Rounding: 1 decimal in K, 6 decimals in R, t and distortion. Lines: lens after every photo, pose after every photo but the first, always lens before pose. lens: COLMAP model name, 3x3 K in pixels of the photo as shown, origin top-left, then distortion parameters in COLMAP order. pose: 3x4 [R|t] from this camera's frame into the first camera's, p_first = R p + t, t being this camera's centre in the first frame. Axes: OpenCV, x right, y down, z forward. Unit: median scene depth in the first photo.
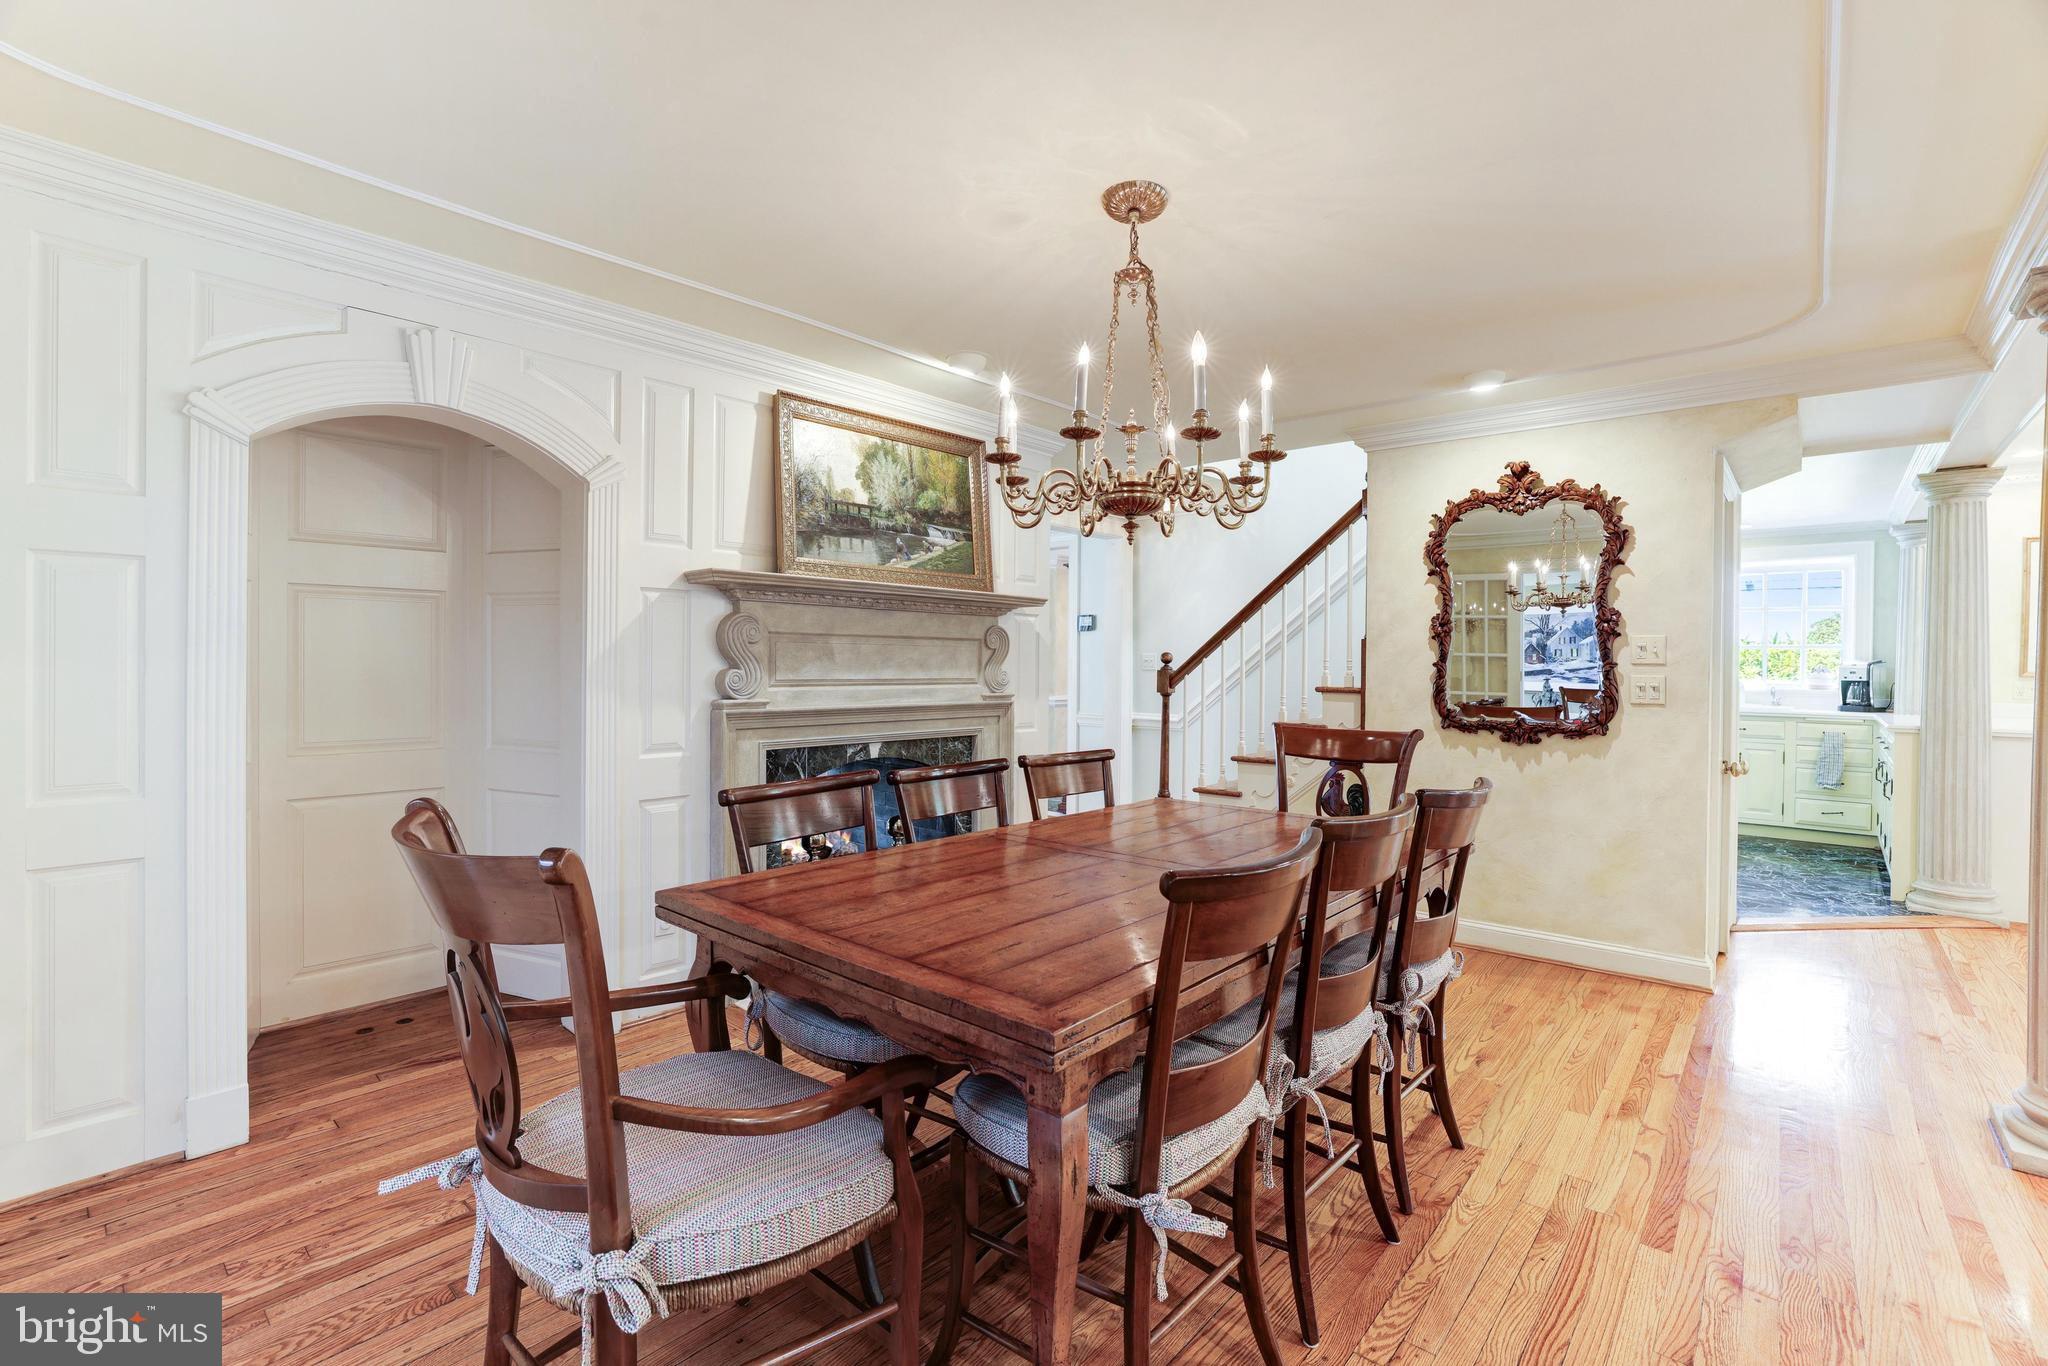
lens RADIAL K [[914.4, 0, 1019.5], [0, 914.4, 674.8], [0, 0, 1]] dist [-0.049259, 0.020403]
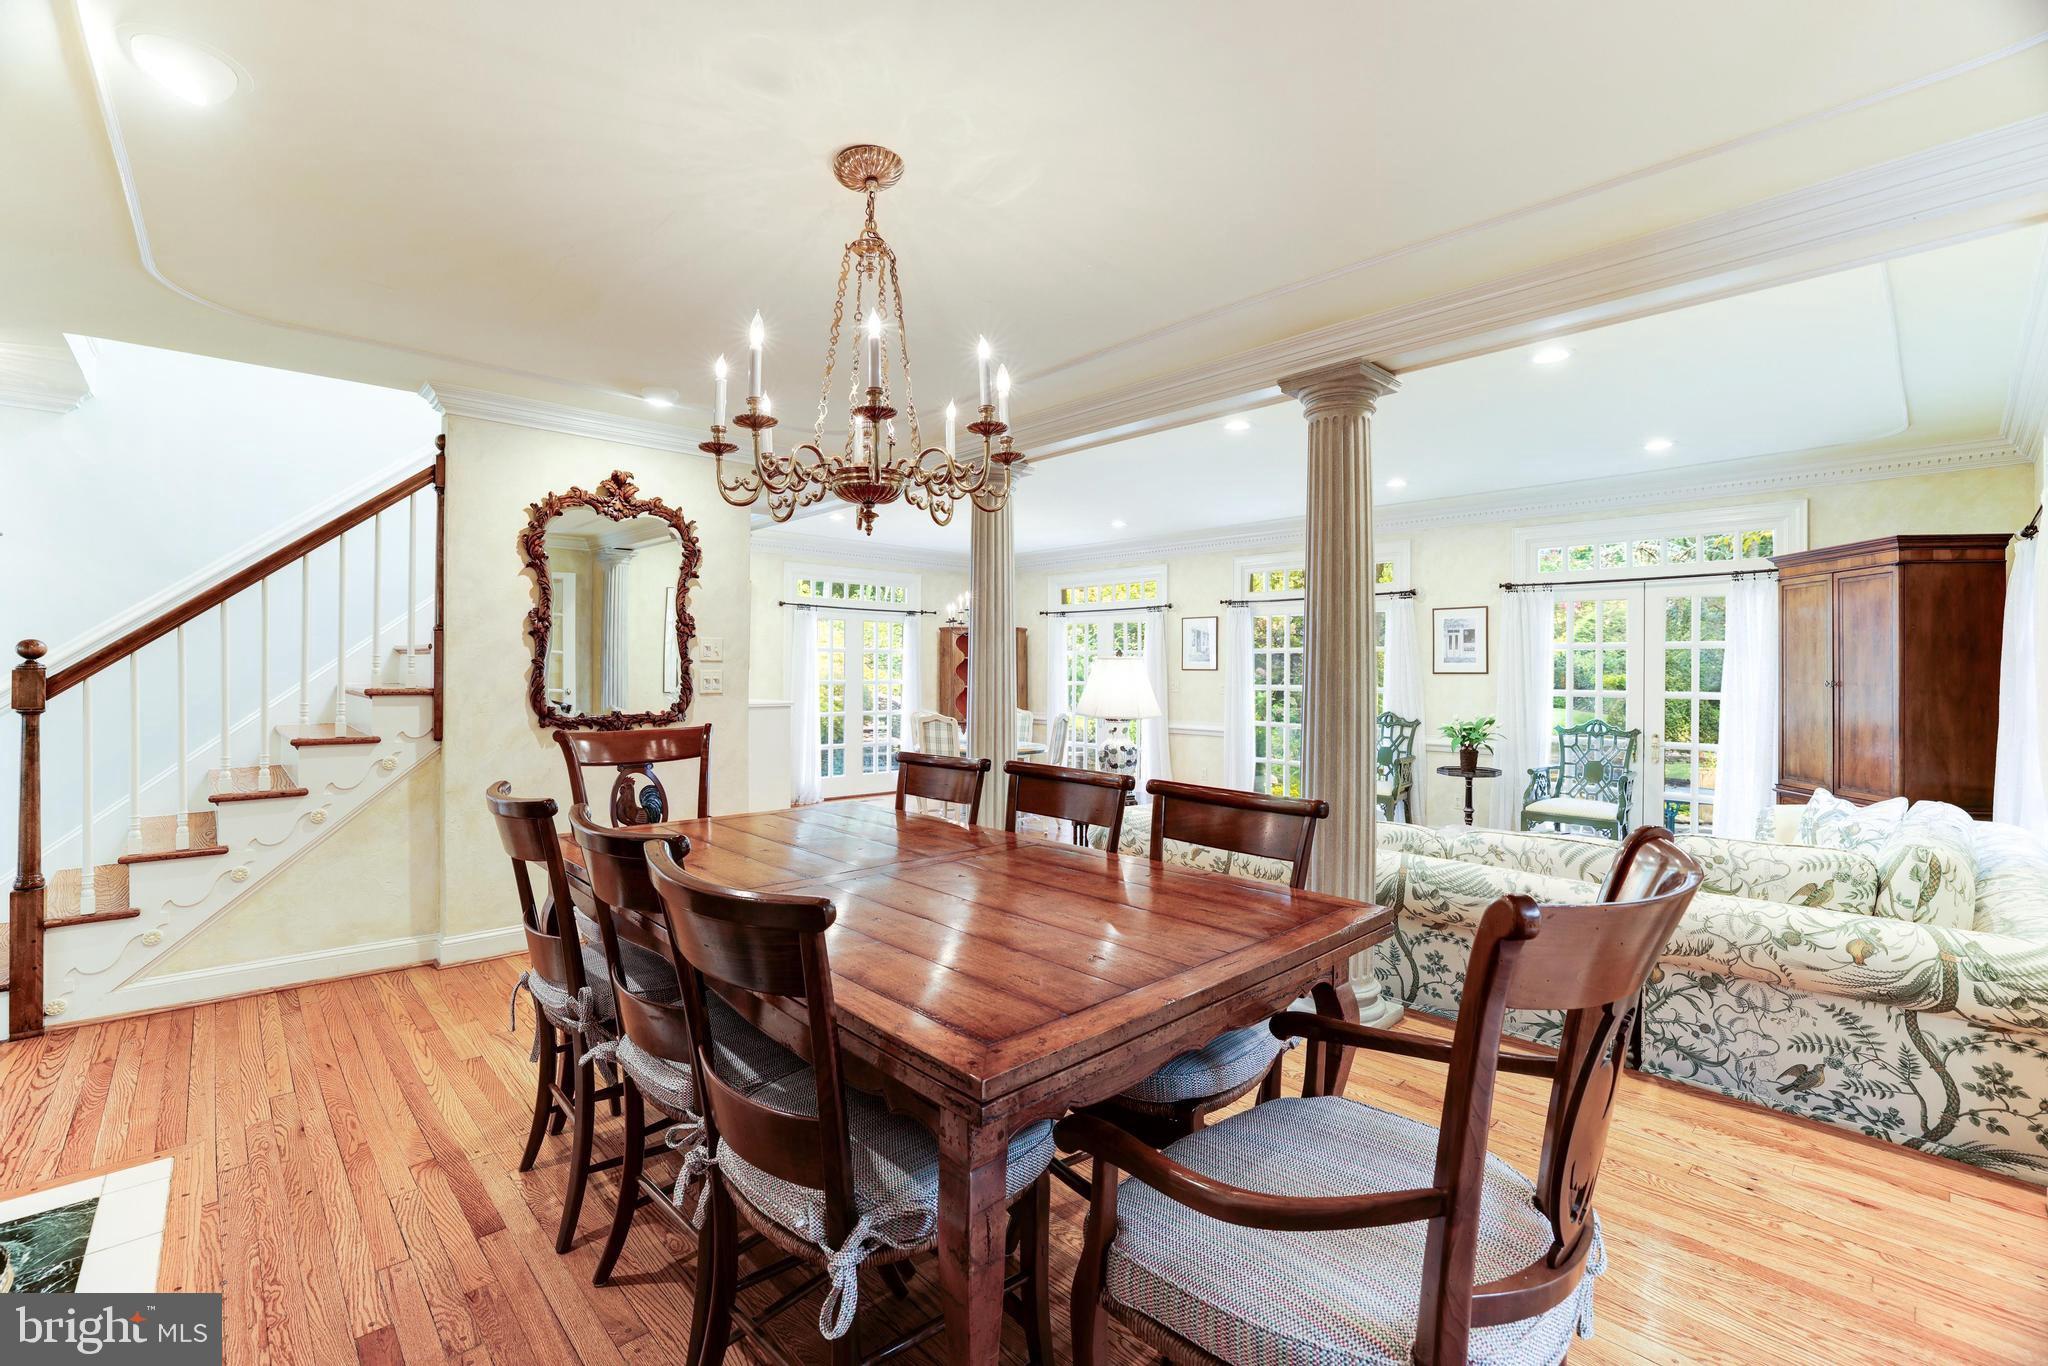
lens RADIAL K [[877.3, 0, 1024.9], [0, 877.3, 667.7], [0, 0, 1]] dist [-0.047902, 0.016960]
pose [[0.101193, -0.007374, 0.994839, -0.399539], [0.008455, 0.999943, 0.006552, -0.005905], [-0.994831, 0.007749, 0.101250, 0.399437]]
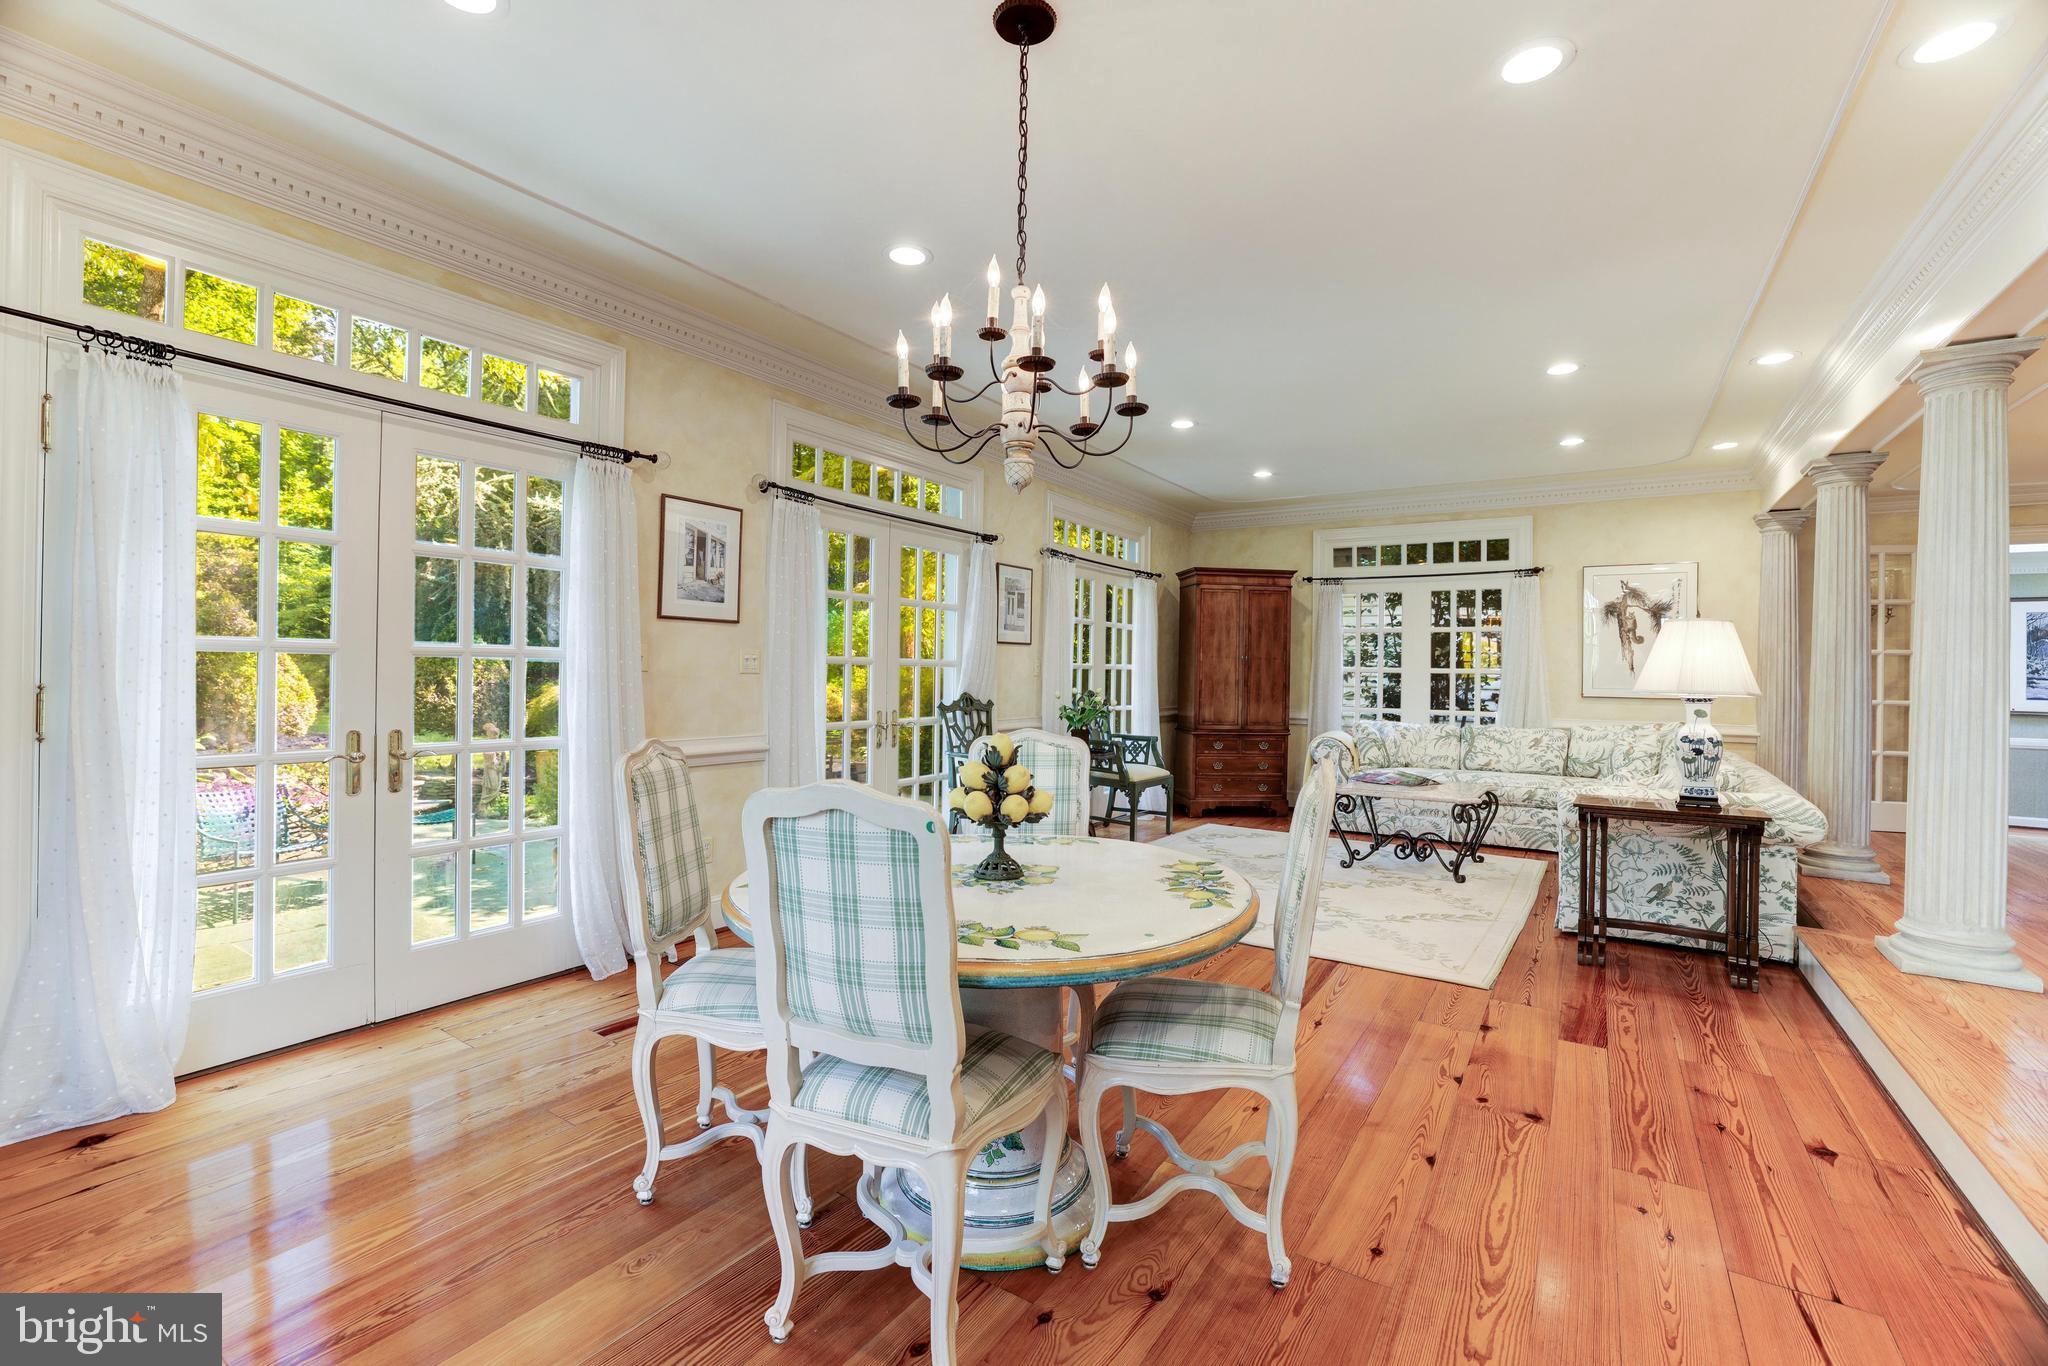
lens RADIAL K [[877.3, 0, 1024.9], [0, 877.3, 667.7], [0, 0, 1]] dist [-0.047902, 0.016960]
pose [[-0.989454, -0.023638, -0.142902, 1.608262], [-0.024159, 0.999706, 0.001915, 0.061954], [0.142815, 0.005348, -0.989735, 1.182007]]
